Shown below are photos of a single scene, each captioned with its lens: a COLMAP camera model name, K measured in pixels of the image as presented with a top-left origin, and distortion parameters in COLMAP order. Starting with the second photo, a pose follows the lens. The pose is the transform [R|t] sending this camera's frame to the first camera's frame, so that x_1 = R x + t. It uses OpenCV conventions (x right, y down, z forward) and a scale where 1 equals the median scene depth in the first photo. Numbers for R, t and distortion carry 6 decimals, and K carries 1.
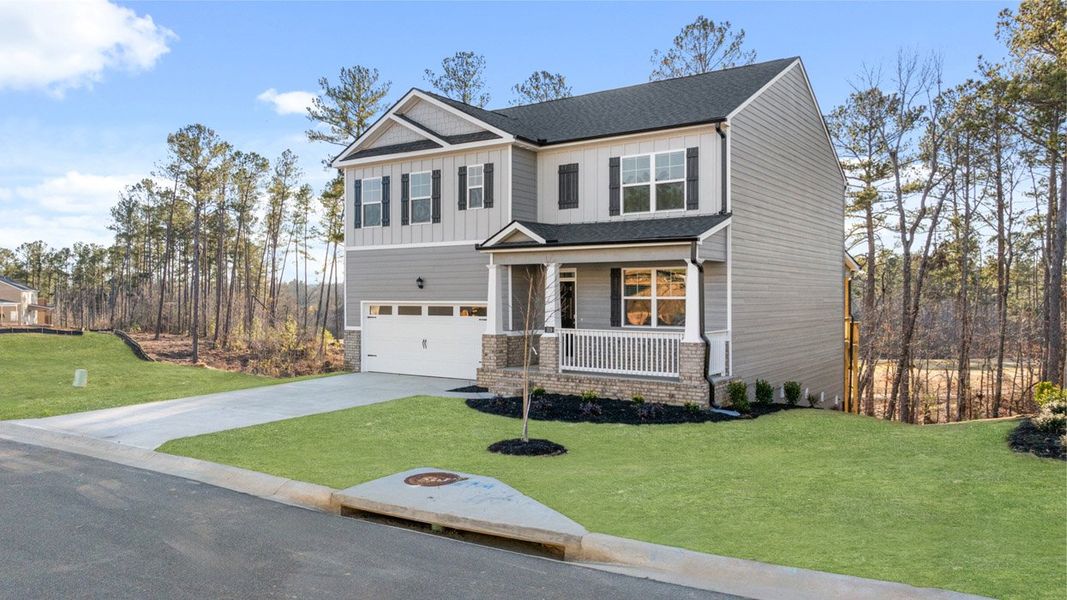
lens RADIAL K [[768.1, 0, 533.5], [0, 768.1, 300.0], [0, 0, 1]] dist [0.000258, 0.002595]
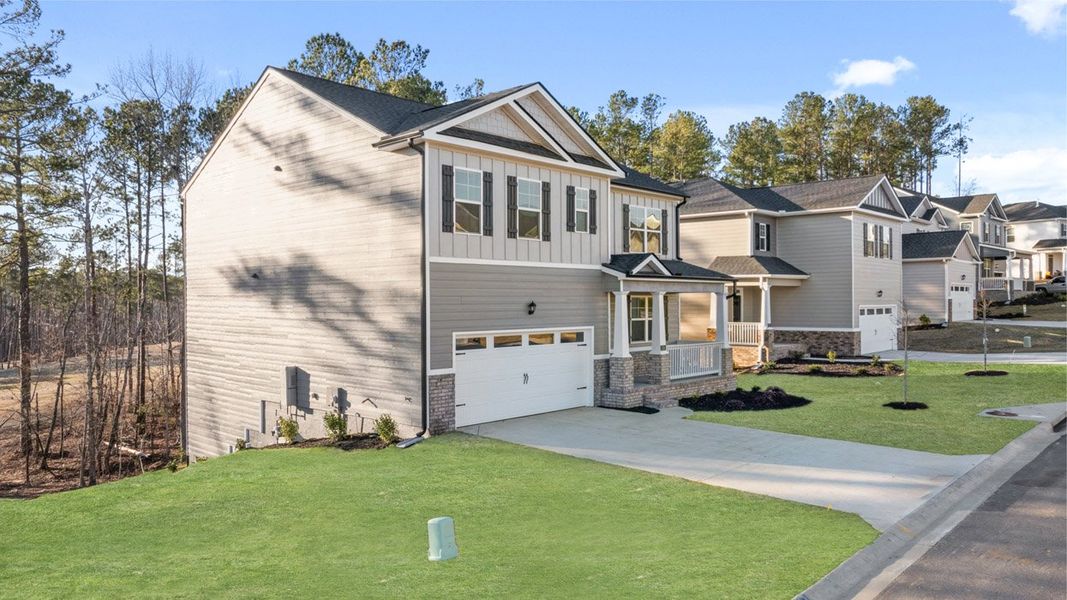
lens RADIAL K [[724.9, 0, 533.5], [0, 724.9, 300.0], [0, 0, 1]] dist [0.002803, 0.000648]
pose [[0.150710, -0.006950, 0.988554, -0.982772], [0.000185, 0.999975, 0.007002, -0.038641], [-0.988578, -0.000872, 0.150708, 0.903819]]
